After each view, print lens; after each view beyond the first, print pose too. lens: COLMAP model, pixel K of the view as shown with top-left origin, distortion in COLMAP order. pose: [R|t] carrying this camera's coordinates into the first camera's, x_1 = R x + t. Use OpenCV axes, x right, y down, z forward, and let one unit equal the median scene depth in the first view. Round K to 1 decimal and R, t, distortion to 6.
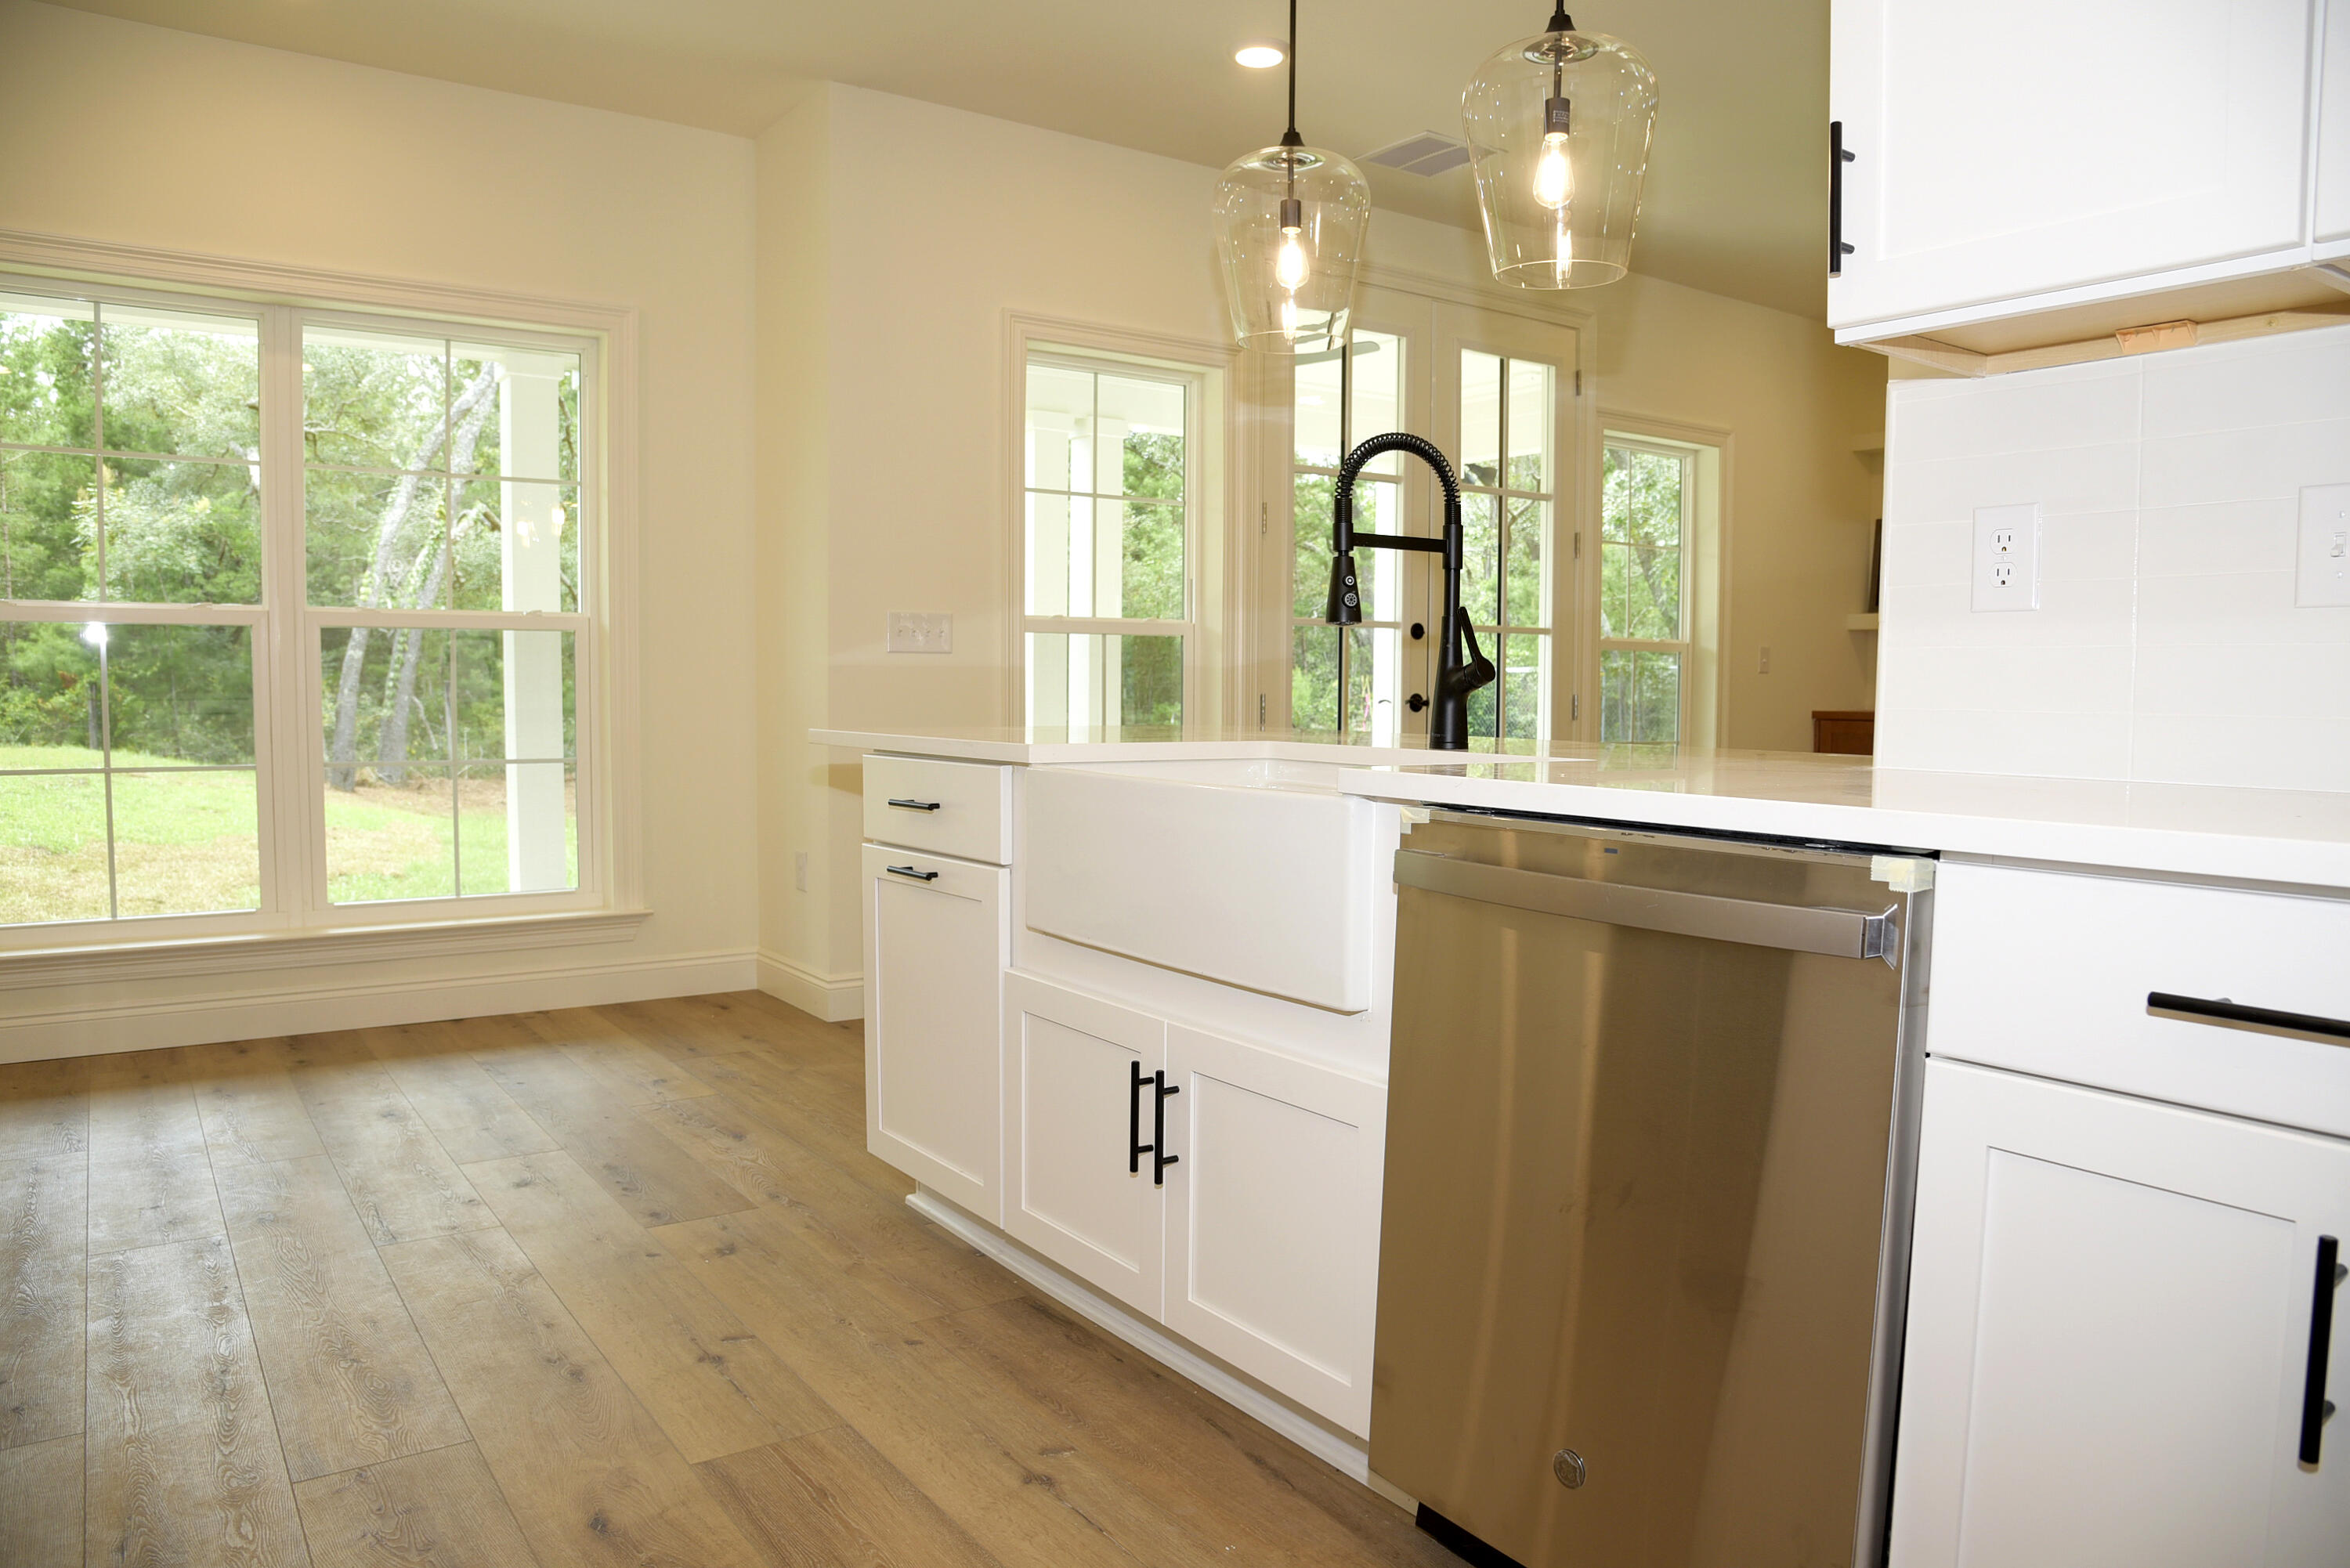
lens RADIAL K [[1602.2, 0, 1183.6], [0, 1602.2, 788.6], [0, 0, 1]] dist [-0.133319, 0.058324]
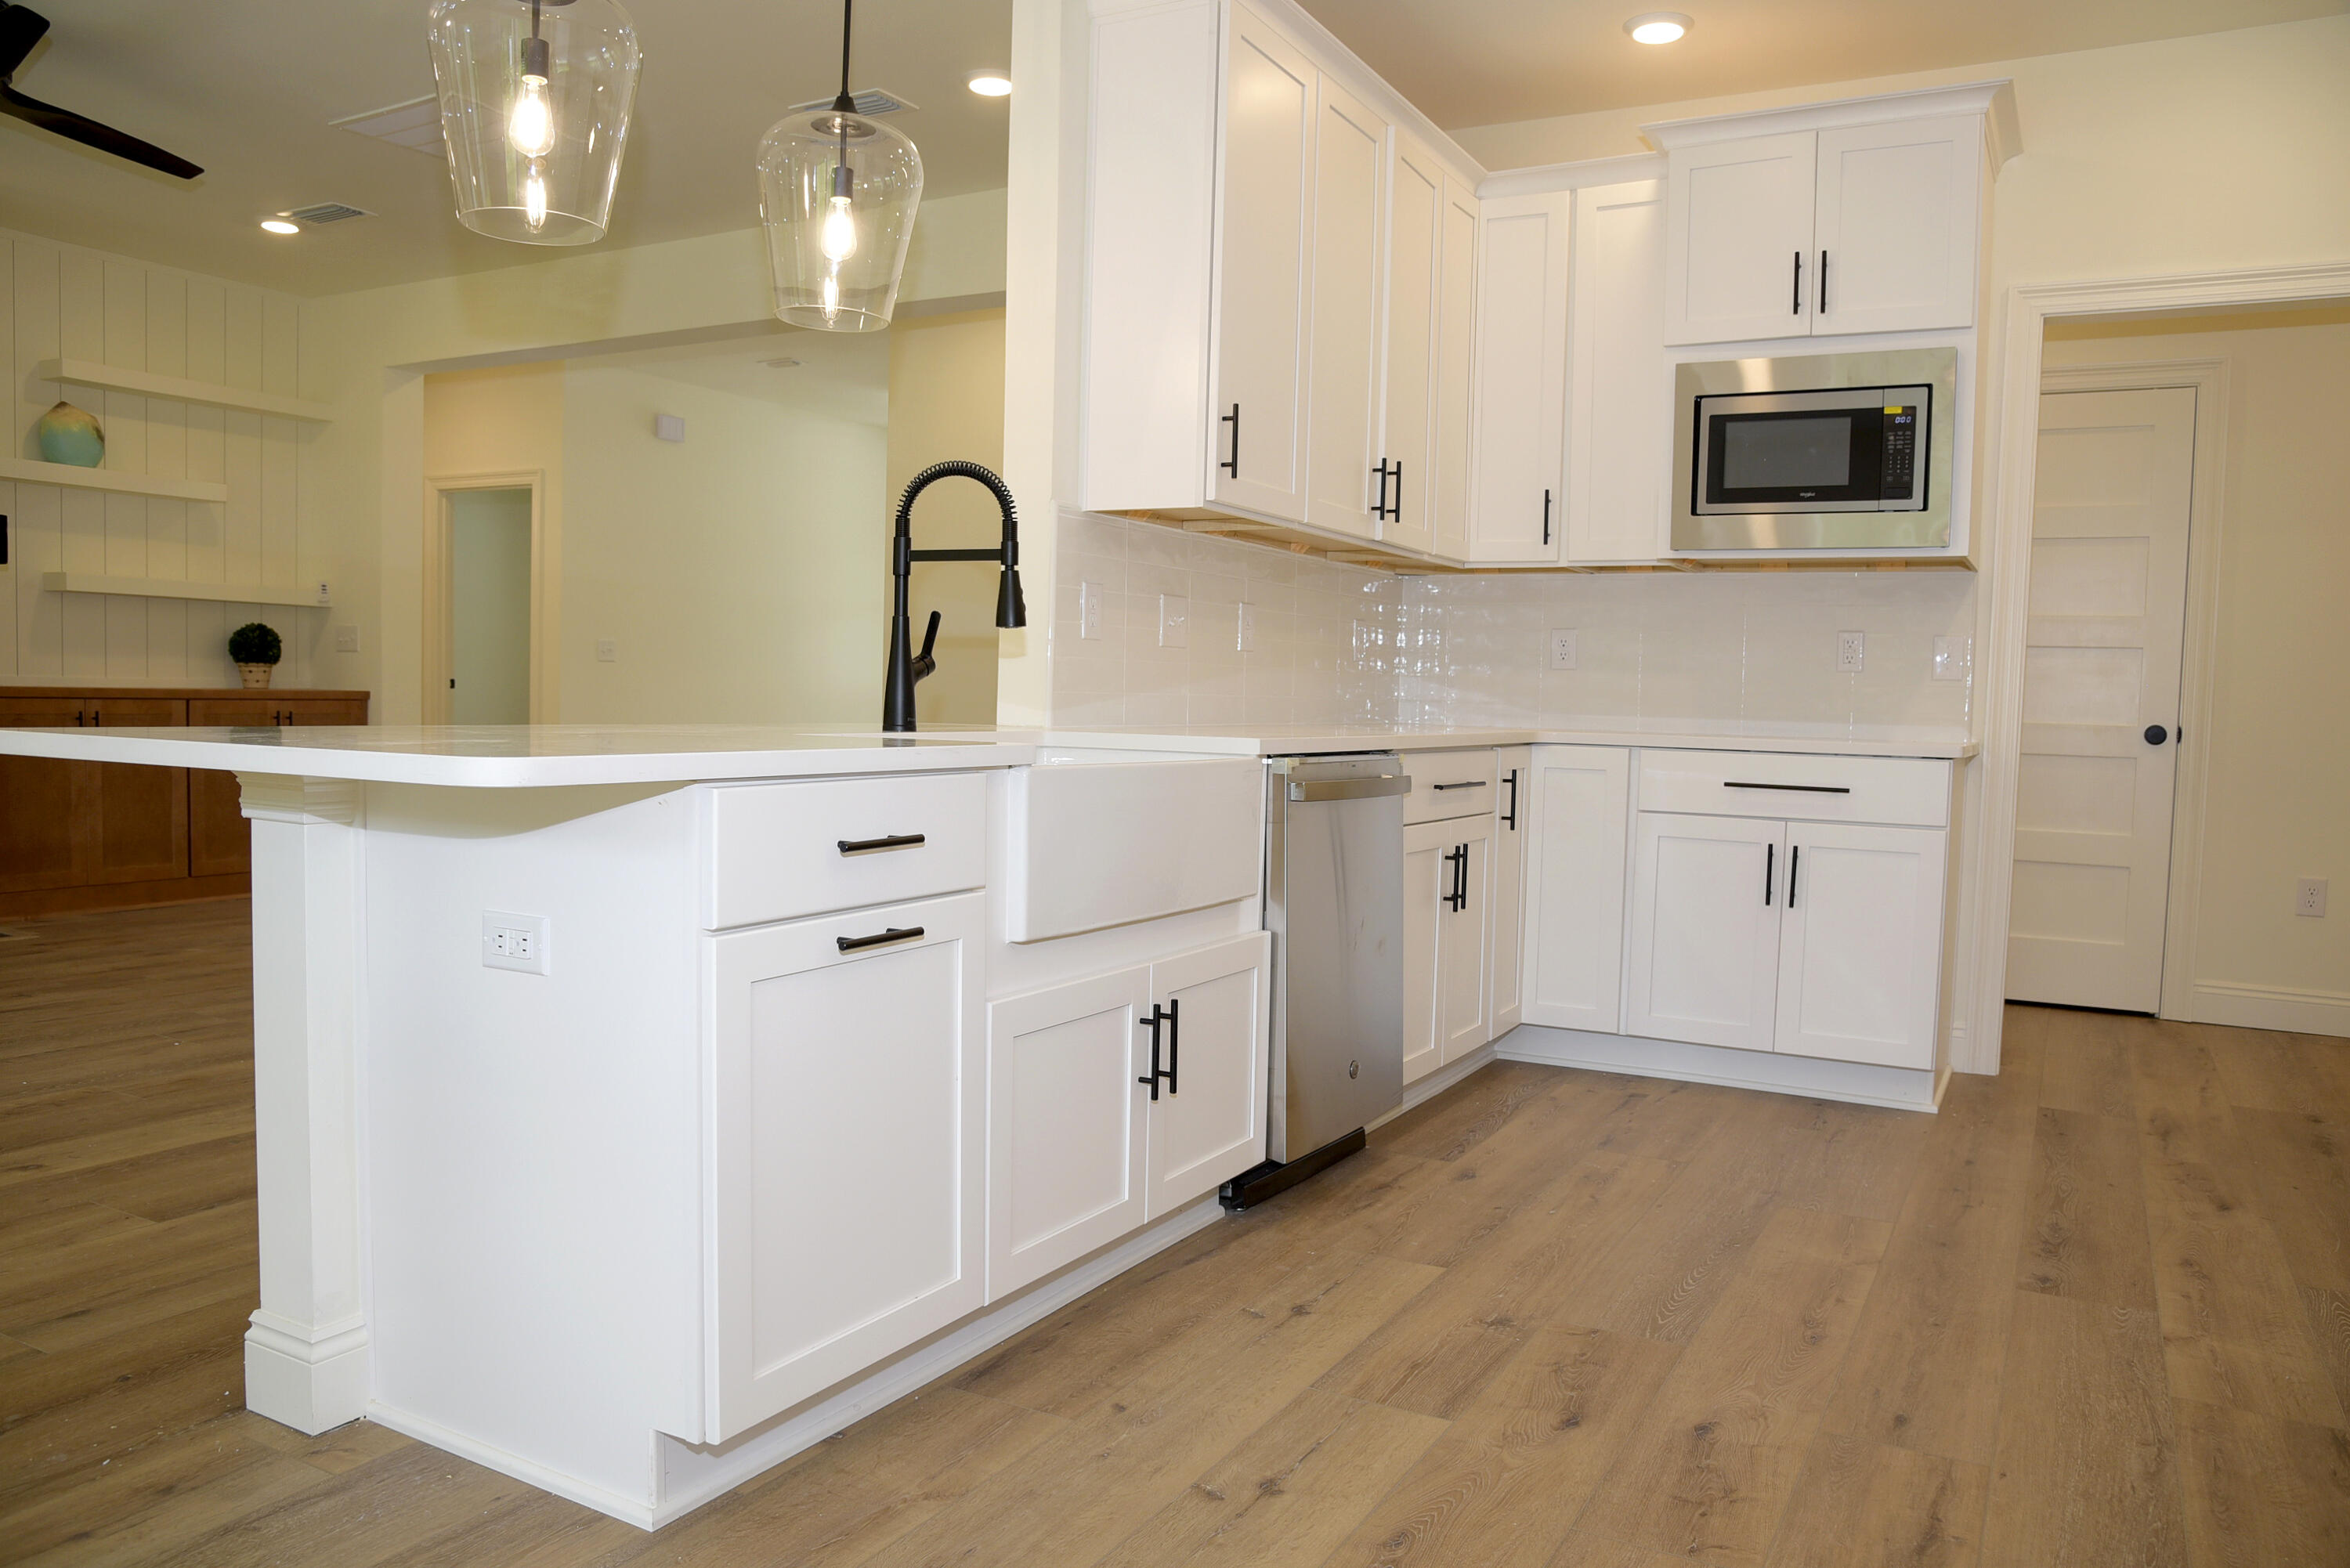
lens RADIAL K [[1700.1, 0, 1175.0], [0, 1700.1, 784.0], [0, 0, 1]] dist [-0.110747, 0.065832]
pose [[-0.439670, -0.066162, 0.895719, -1.037025], [0.031675, 0.995520, 0.089082, -0.091453], [-0.897601, 0.067539, -0.435604, 1.379569]]
